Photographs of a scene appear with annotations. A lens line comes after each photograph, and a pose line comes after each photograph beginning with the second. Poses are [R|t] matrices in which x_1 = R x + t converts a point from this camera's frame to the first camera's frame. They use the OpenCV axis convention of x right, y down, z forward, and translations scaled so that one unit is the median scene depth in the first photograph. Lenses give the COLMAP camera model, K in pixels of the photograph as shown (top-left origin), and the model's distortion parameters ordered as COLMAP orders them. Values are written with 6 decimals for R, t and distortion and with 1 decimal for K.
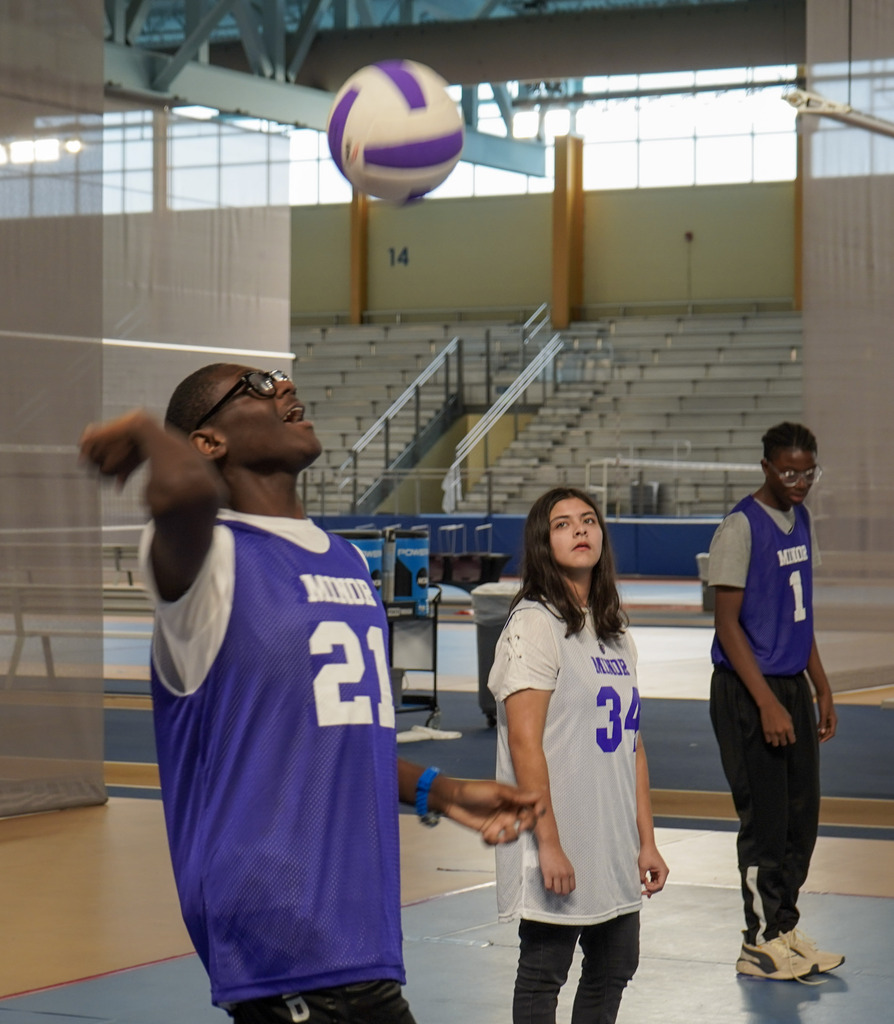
lens RADIAL K [[3083.9, 0, 447.0], [0, 3083.9, 512.0], [0, 0, 1]] dist [0.055204, 0.067826]
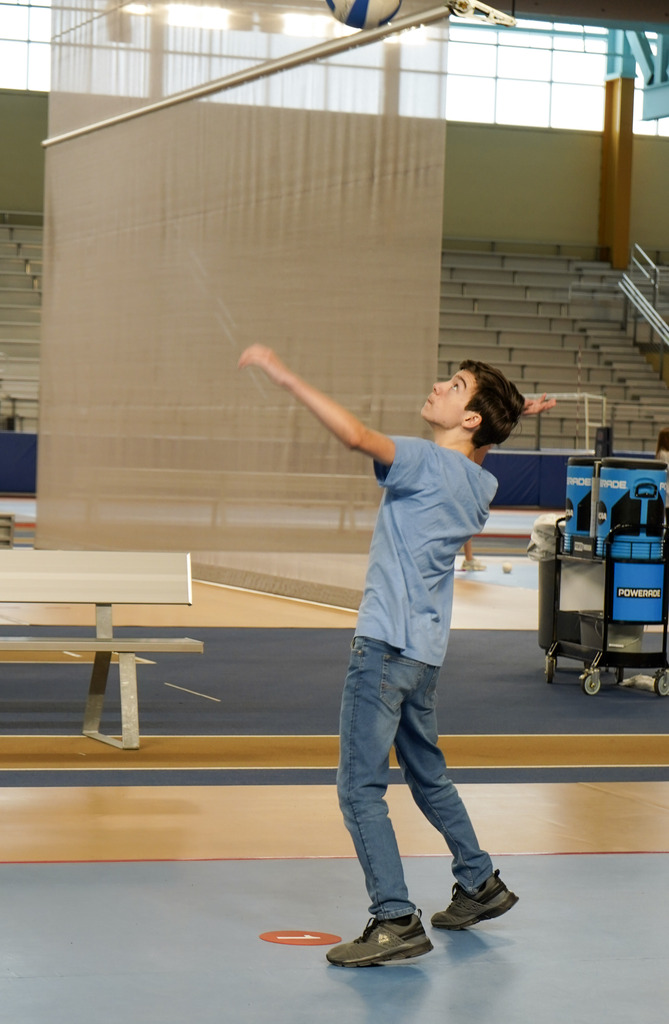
lens RADIAL K [[2899.6, 0, 334.5], [0, 2899.6, 512.0], [0, 0, 1]] dist [0.121563, 1.344408]
pose [[0.664421, -0.004298, 0.747346, -0.704708], [-0.030564, 0.998991, 0.032917, -0.007383], [-0.746733, -0.044713, 0.663619, 0.408890]]
